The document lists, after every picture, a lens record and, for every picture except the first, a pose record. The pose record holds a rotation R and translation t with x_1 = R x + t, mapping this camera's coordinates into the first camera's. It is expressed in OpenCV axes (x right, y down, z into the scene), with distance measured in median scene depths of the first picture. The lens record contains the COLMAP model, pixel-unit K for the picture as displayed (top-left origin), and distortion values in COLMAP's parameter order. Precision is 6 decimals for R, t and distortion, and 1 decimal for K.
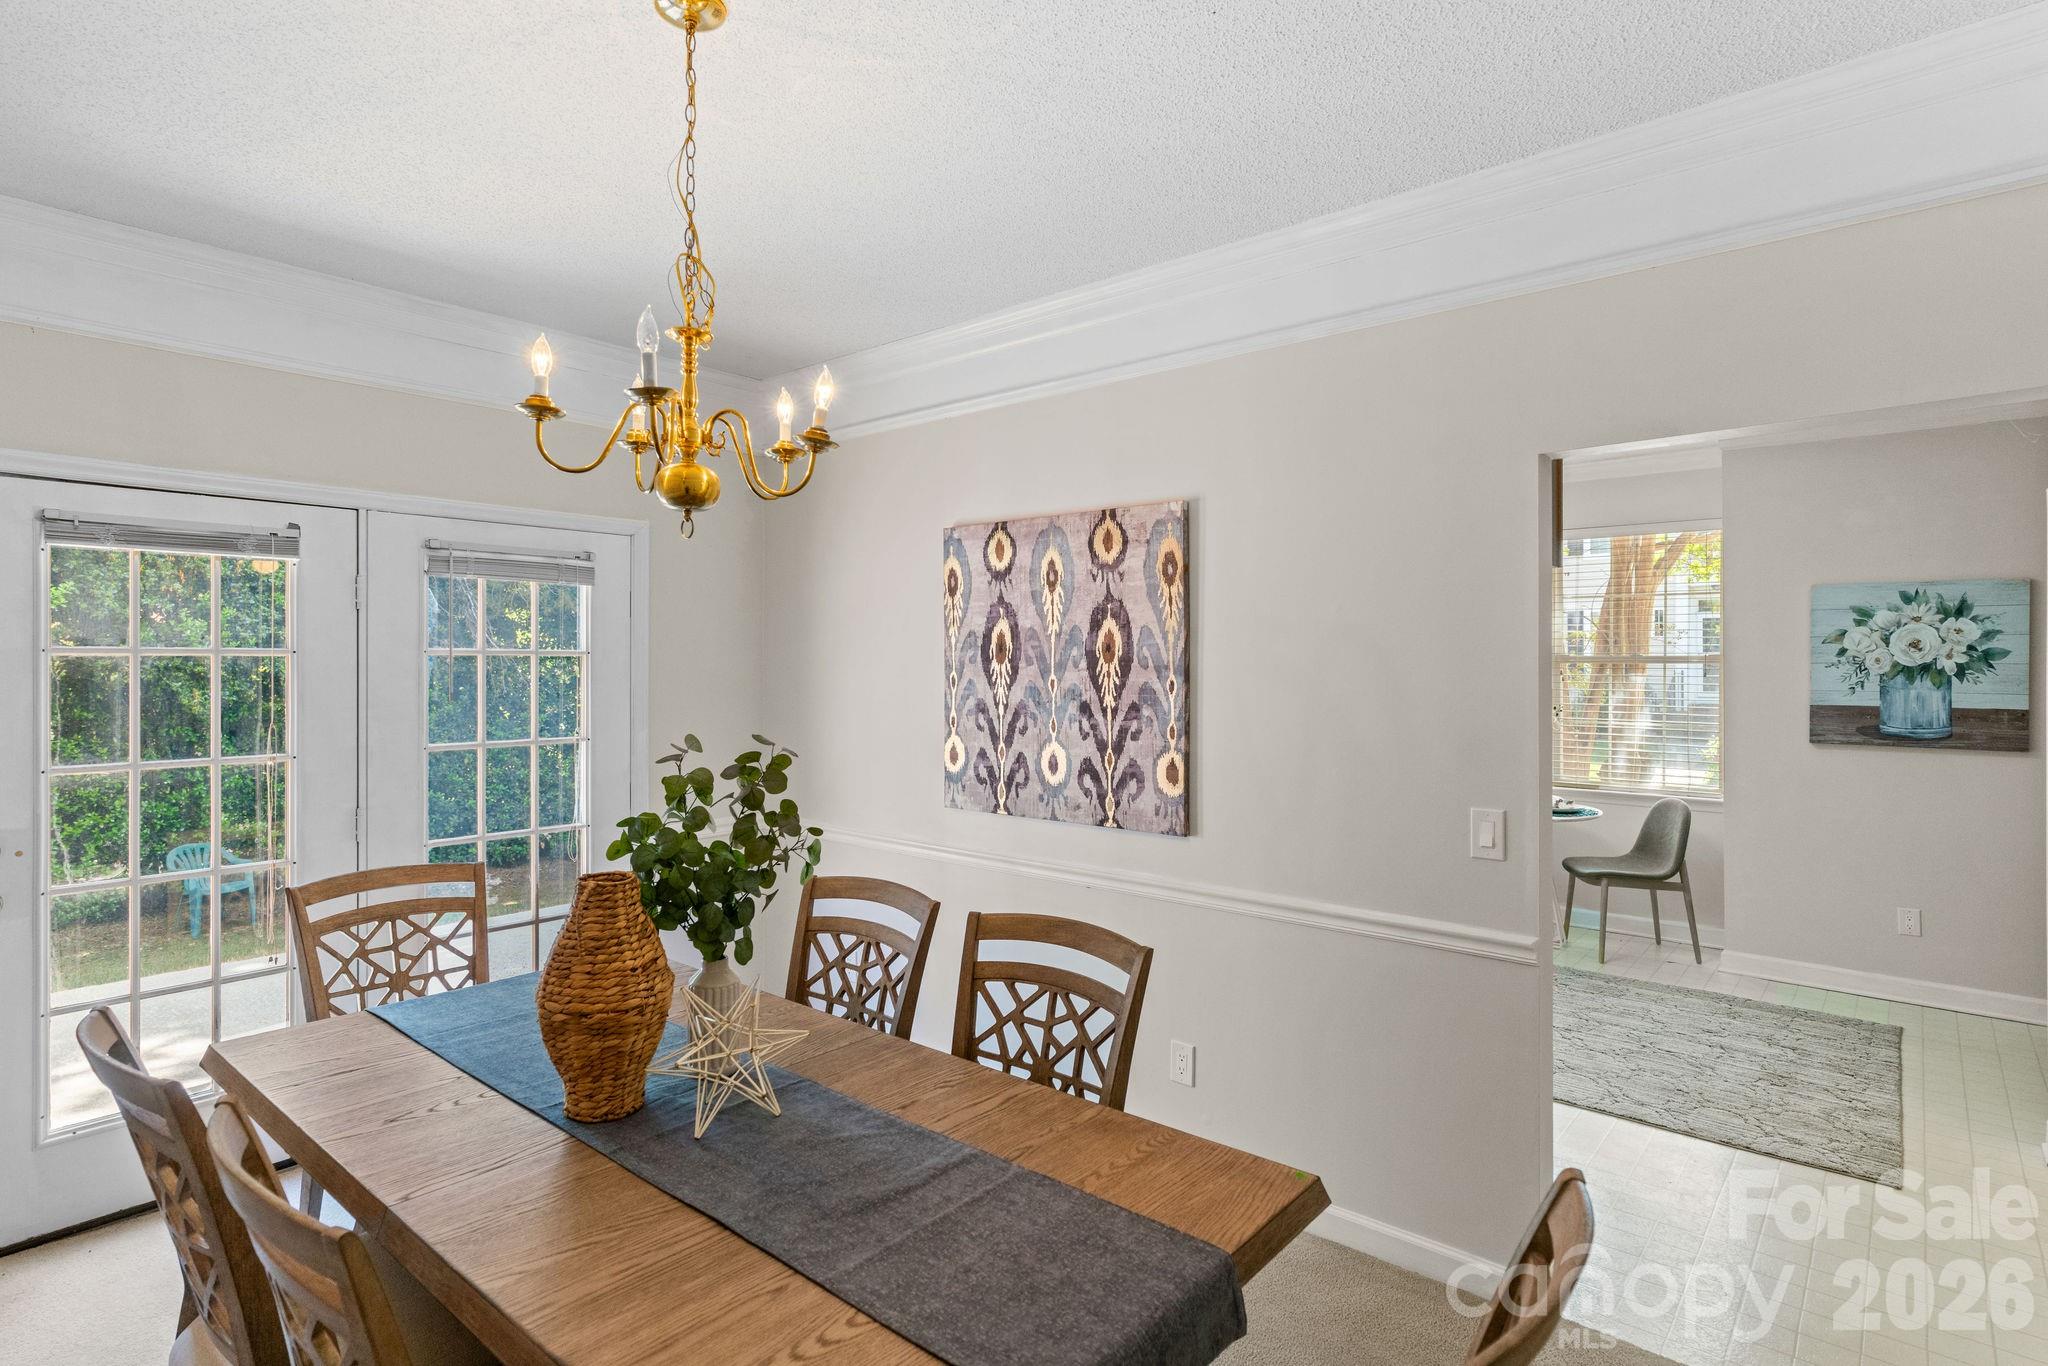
lens RADIAL K [[1051.7, 0, 1019.2], [0, 1051.7, 665.0], [0, 0, 1]] dist [0.000135, 0.000100]
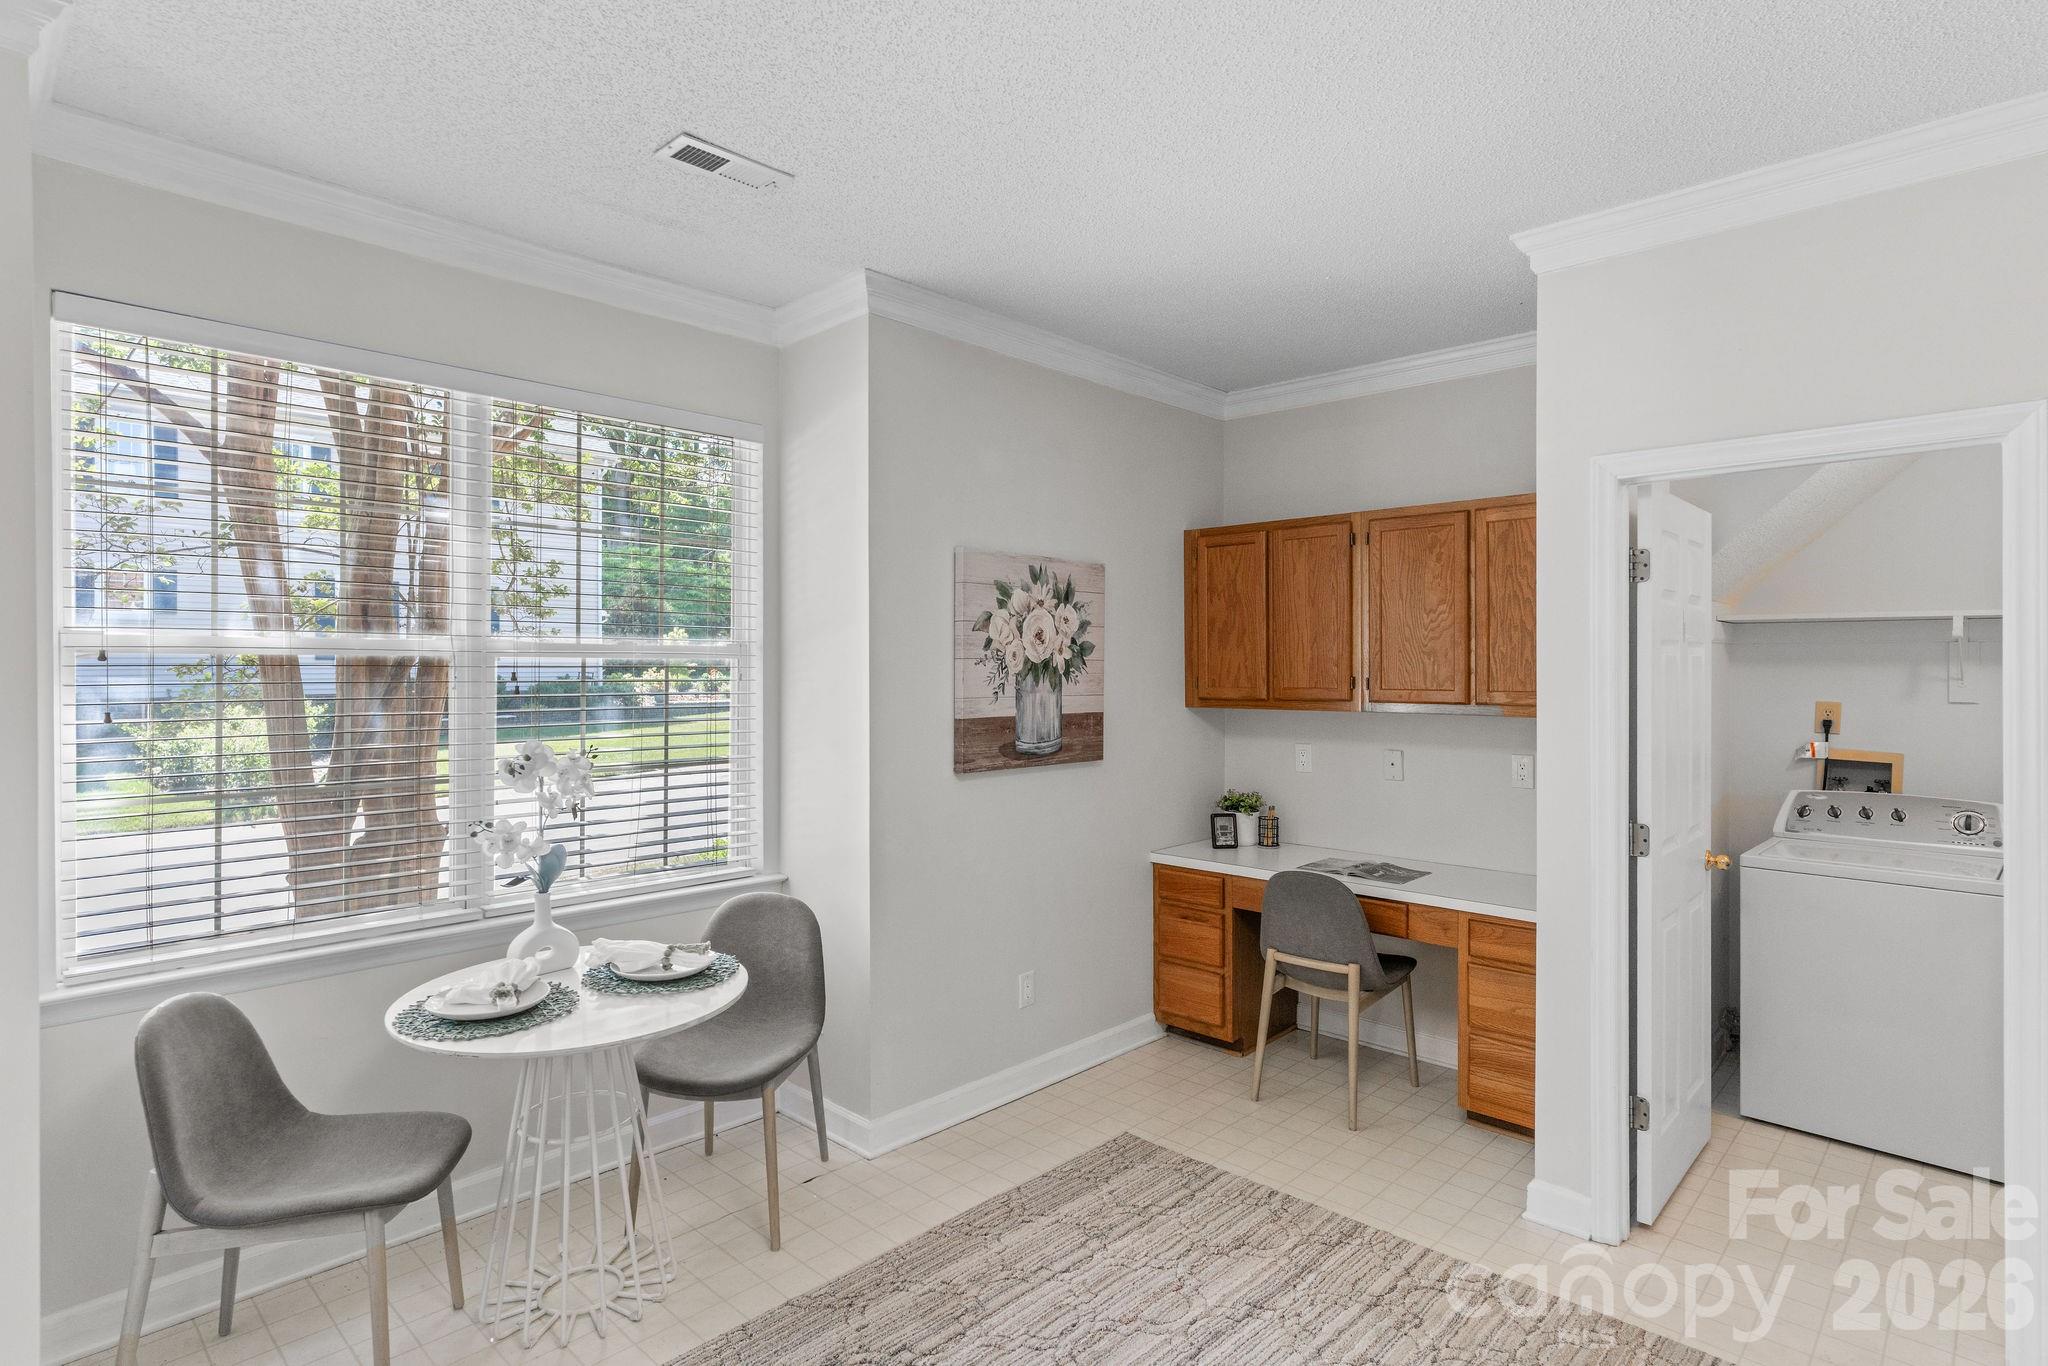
lens RADIAL K [[1051.7, 0, 1021.4], [0, 1051.7, 677.9], [0, 0, 1]] dist [0.000135, 0.000100]
pose [[0.065049, -0.010678, 0.997825, 0.066474], [0.001392, 0.999943, 0.010610, 0.003944], [-0.997881, 0.000699, 0.065060, 0.959841]]
